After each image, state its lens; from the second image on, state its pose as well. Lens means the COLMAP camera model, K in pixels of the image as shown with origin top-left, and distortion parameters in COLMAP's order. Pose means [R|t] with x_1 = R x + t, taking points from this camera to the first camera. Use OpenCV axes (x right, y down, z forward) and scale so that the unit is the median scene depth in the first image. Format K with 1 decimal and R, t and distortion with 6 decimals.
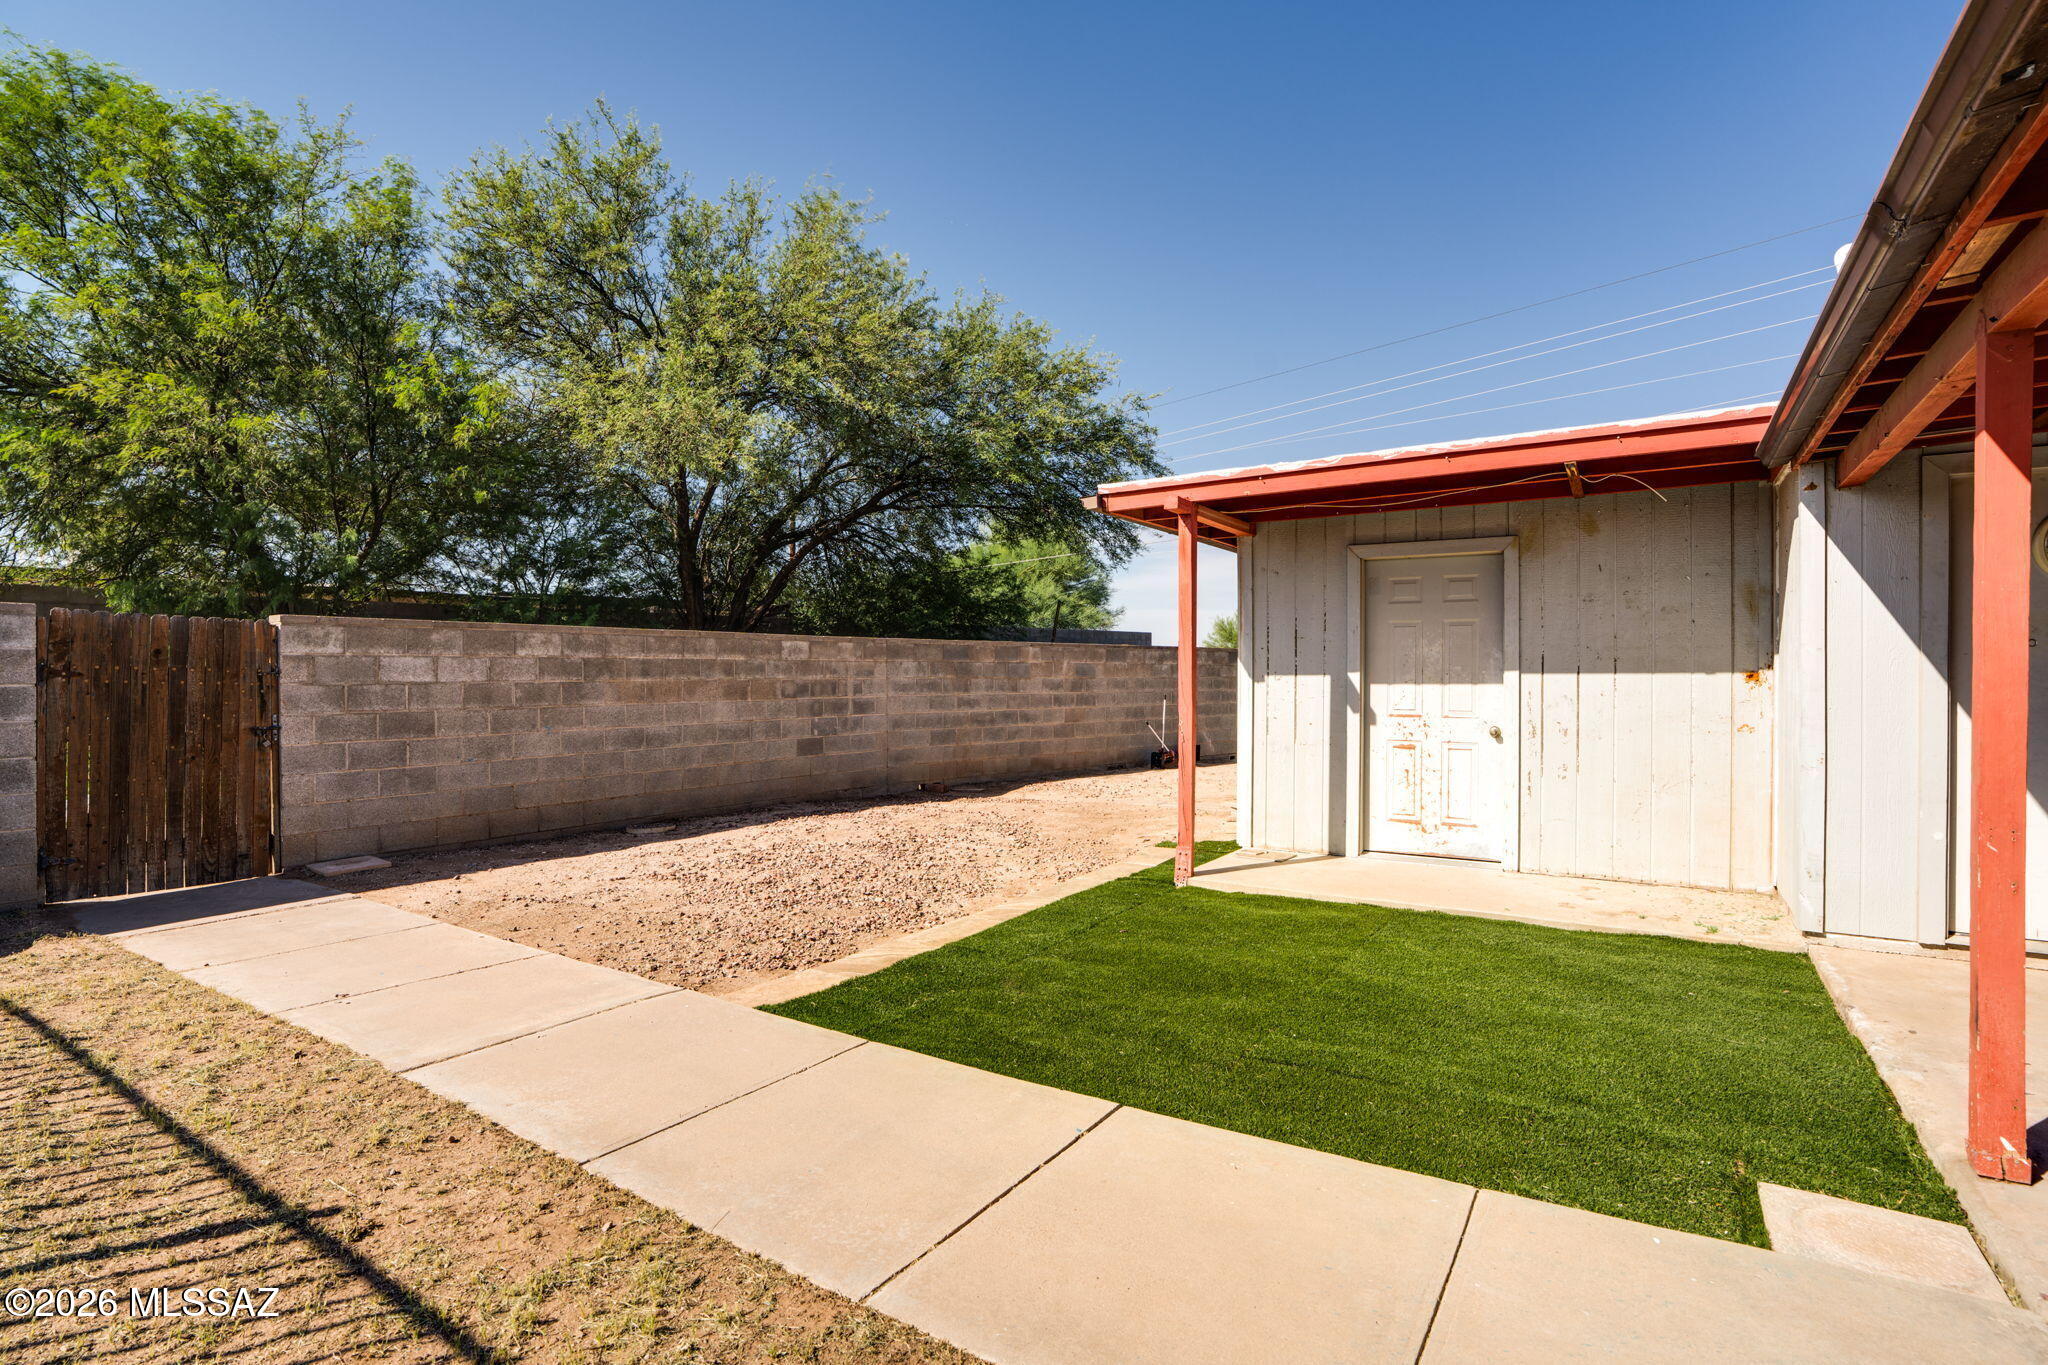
lens RADIAL K [[1016.1, 0, 1024.0], [0, 1016.1, 682.5], [0, 0, 1]] dist [-0.002038, 0.000099]
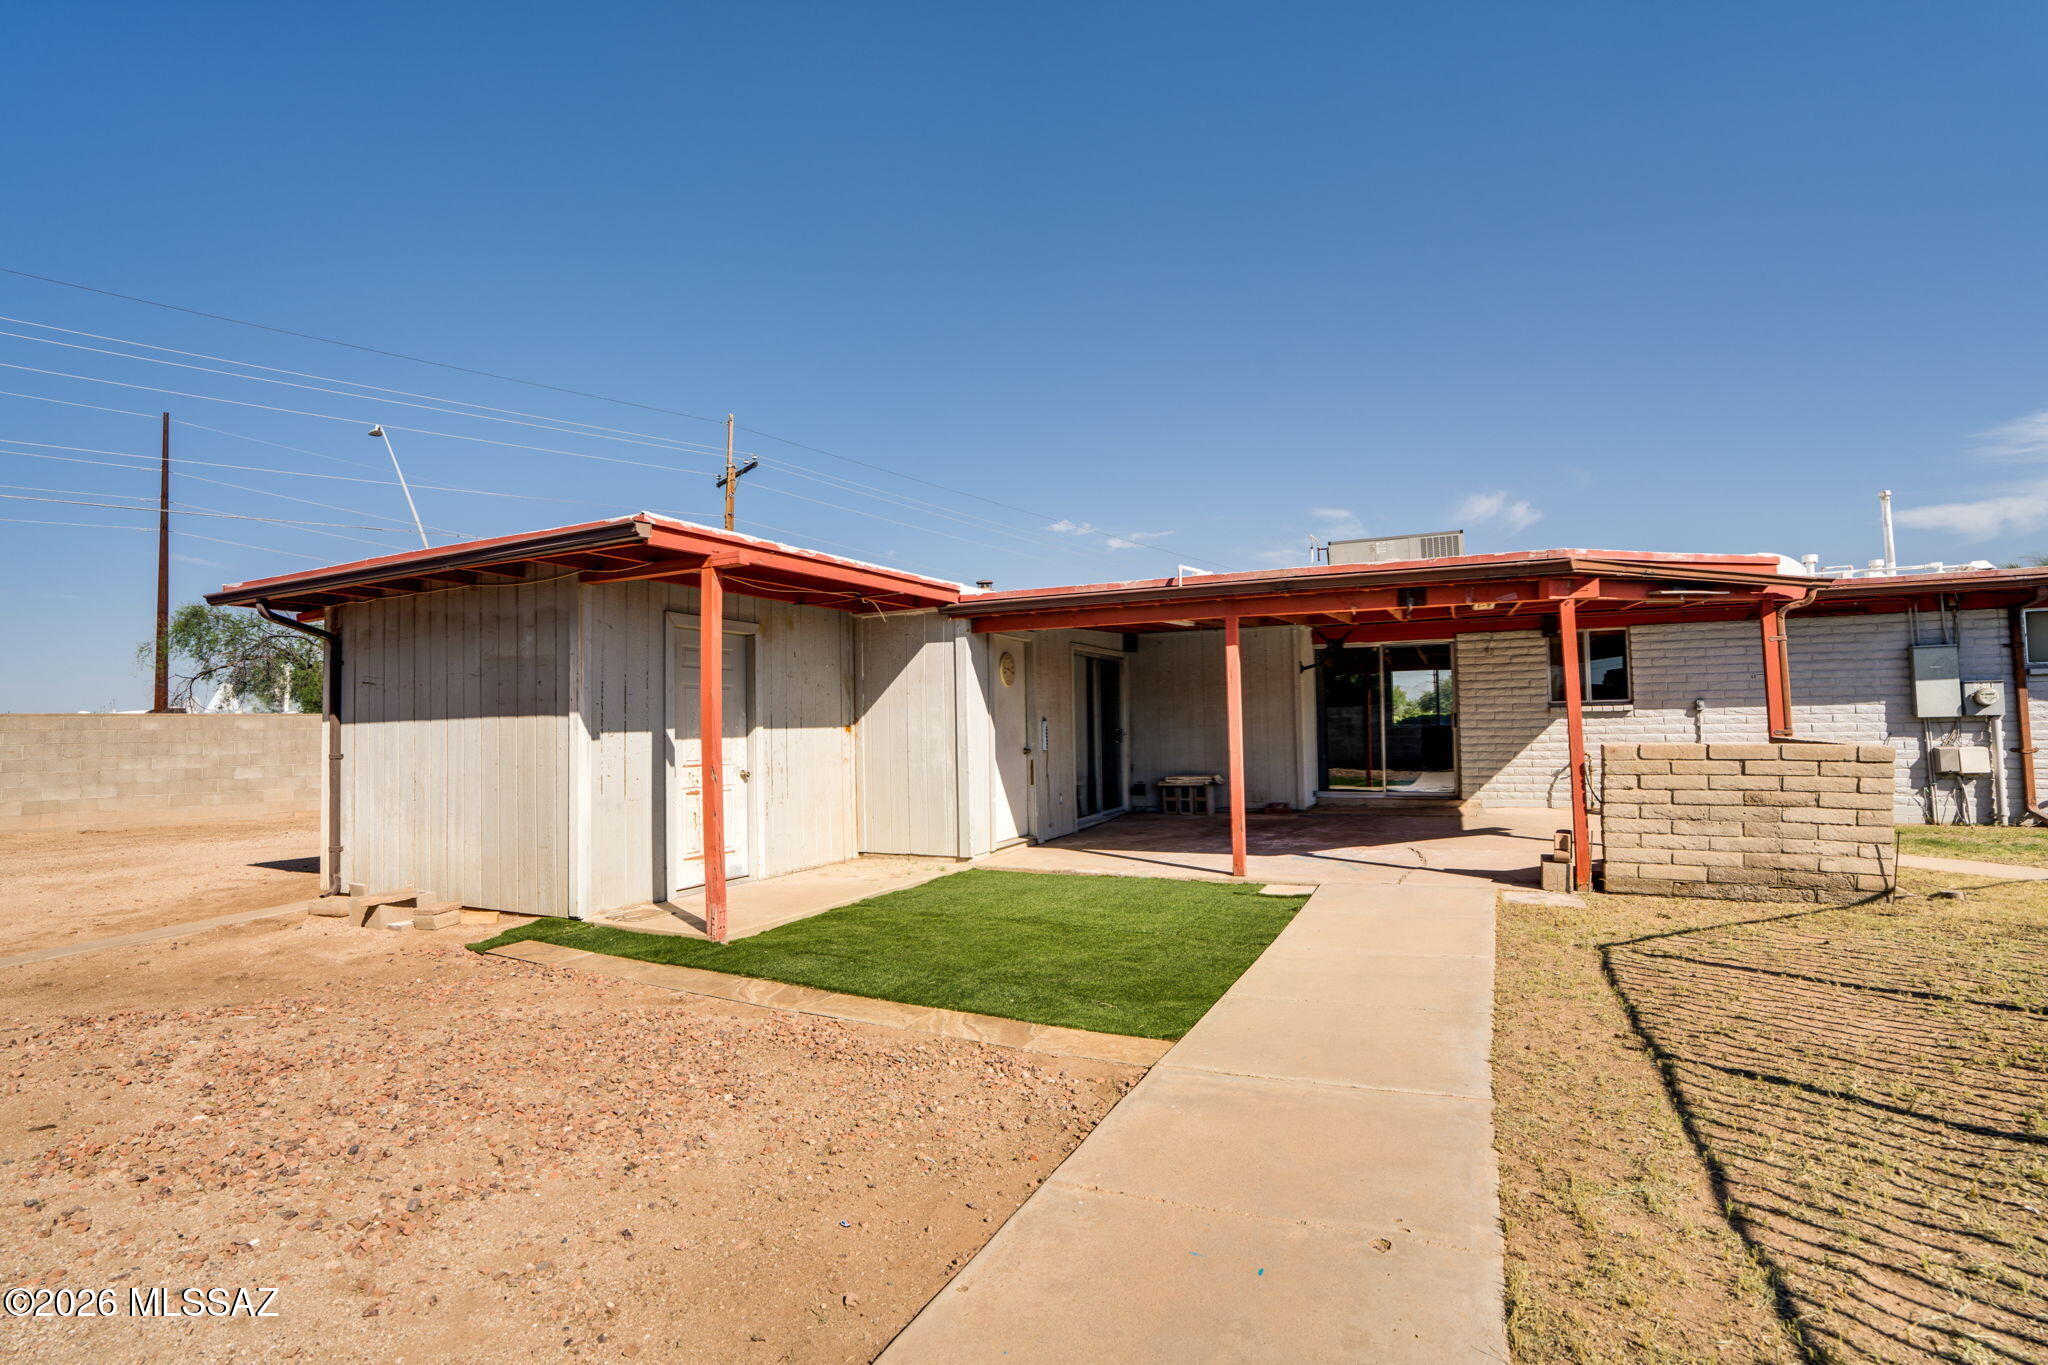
lens RADIAL K [[971.8, 0, 1024.0], [0, 971.8, 682.5], [0, 0, 1]] dist [-0.002776, 0.001084]
pose [[-0.084234, 0.045891, 0.995389, -0.830247], [0.024945, 0.998723, -0.043934, -0.004278], [-0.996134, 0.021130, -0.085271, 0.796533]]
